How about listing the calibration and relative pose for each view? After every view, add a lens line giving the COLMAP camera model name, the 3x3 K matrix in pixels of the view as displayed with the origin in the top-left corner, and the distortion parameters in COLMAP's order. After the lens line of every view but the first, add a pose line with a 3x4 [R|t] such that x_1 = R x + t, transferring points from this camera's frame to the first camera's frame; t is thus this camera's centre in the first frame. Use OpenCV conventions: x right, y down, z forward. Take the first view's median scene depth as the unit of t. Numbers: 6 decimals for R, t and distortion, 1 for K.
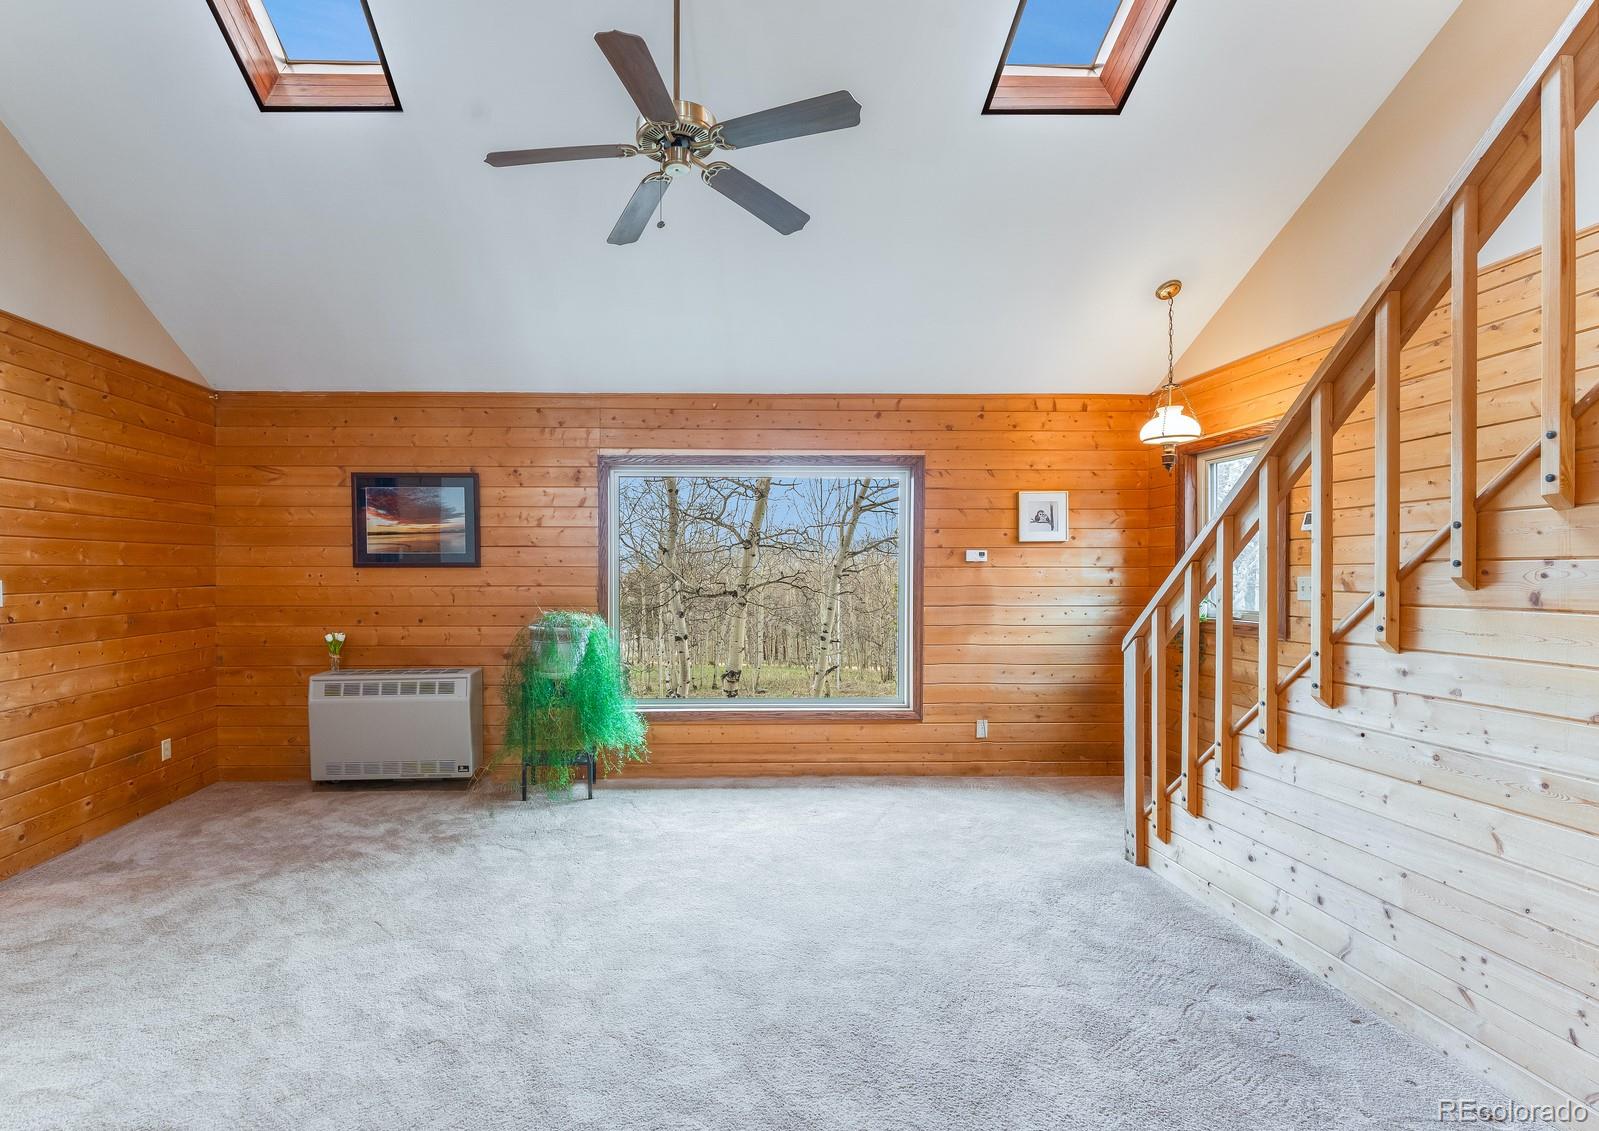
lens RADIAL K [[729.7, 0, 799.7], [0, 729.7, 571.0], [0, 0, 1]] dist [0.001902, 0.000180]
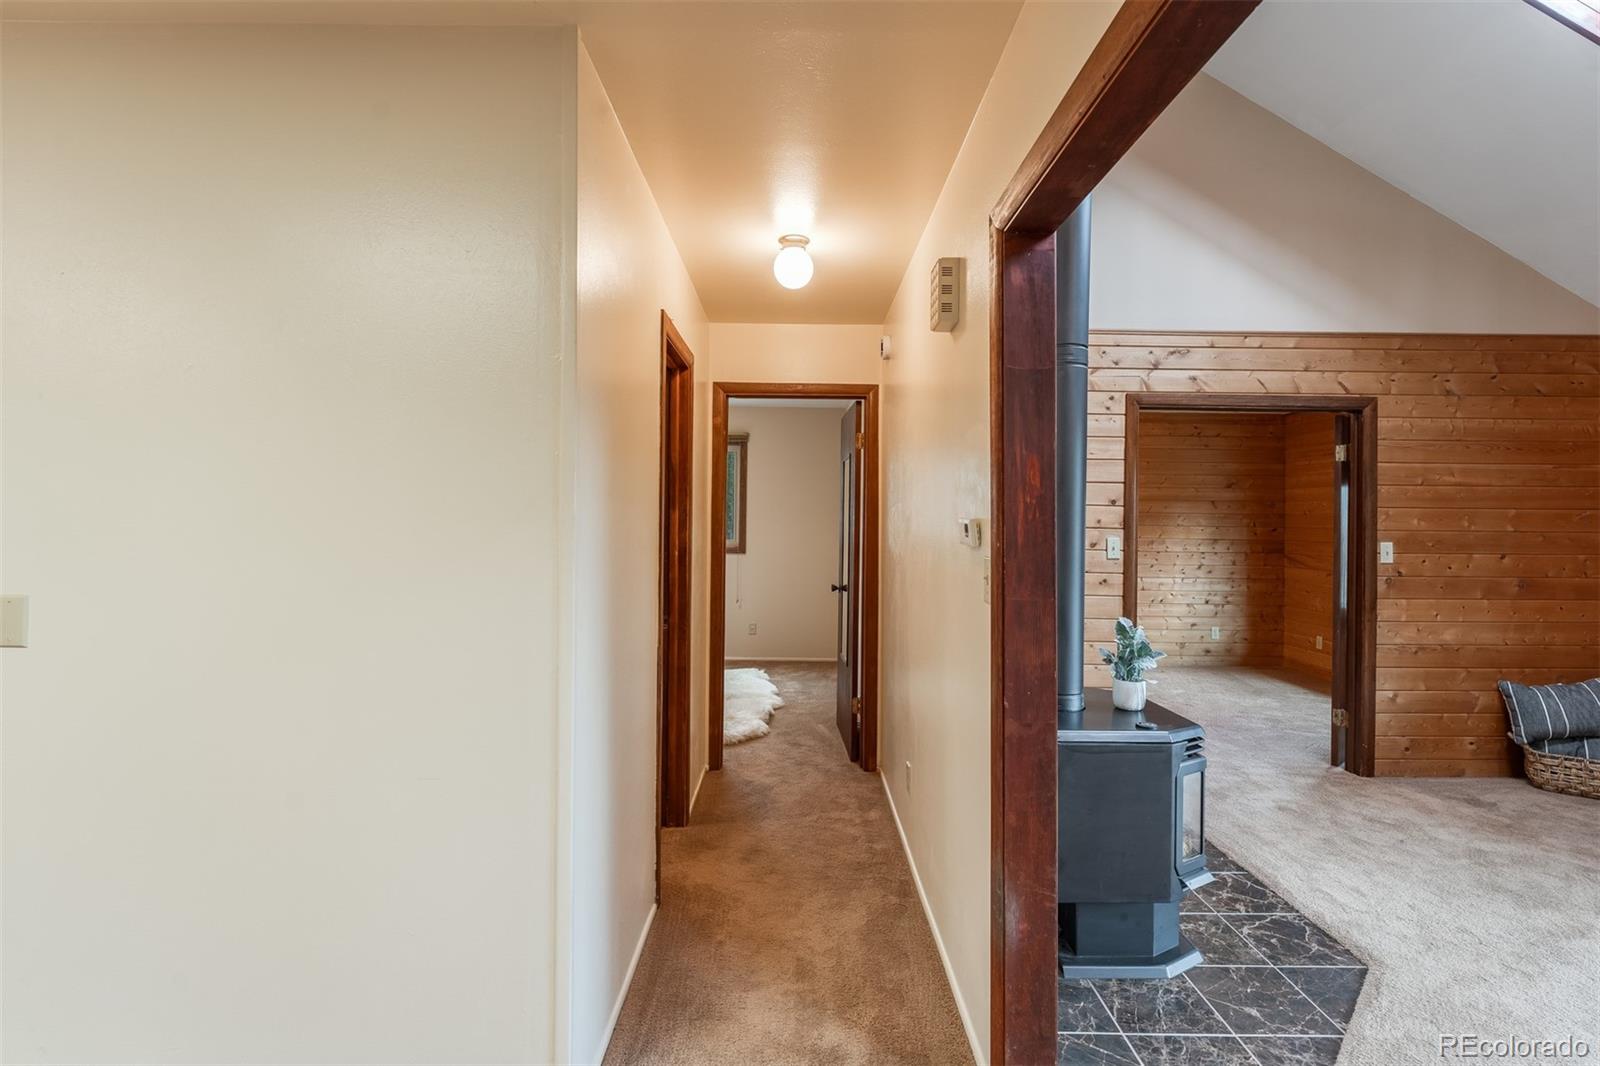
lens RADIAL K [[738.5, 0, 800.8], [0, 738.5, 527.9], [0, 0, 1]] dist [0.000002, -0.000003]
pose [[-0.016157, 0.009578, -0.999824, 0.194515], [-0.016810, 0.999810, 0.009849, -0.006939], [0.999728, 0.016966, -0.015993, -0.016911]]
